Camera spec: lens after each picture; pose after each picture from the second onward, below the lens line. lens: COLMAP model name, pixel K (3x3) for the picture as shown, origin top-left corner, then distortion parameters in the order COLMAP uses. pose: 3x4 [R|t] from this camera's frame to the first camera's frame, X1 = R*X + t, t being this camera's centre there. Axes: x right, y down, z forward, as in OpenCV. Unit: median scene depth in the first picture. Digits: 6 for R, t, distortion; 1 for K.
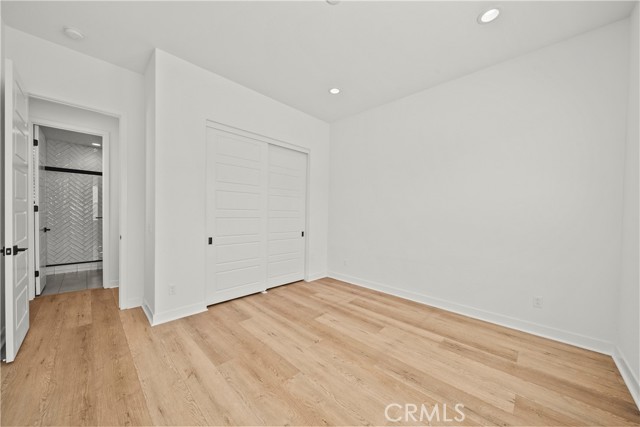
lens RADIAL K [[225.4, 0, 323.0], [0, 225.4, 217.1], [0, 0, 1]] dist [-0.000753, -0.000449]
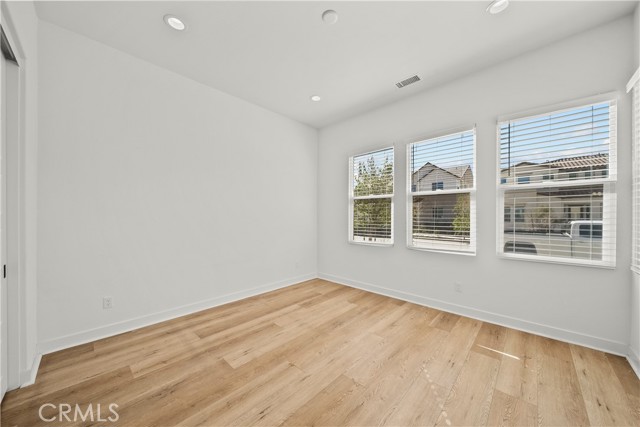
lens RADIAL K [[225.4, 0, 323.0], [0, 225.4, 217.1], [0, 0, 1]] dist [-0.000753, -0.000449]
pose [[-0.019210, -0.015100, 0.999701, -0.752727], [0.014650, 0.999774, 0.015383, -0.019932], [-0.999708, 0.014941, -0.018985, 0.757574]]
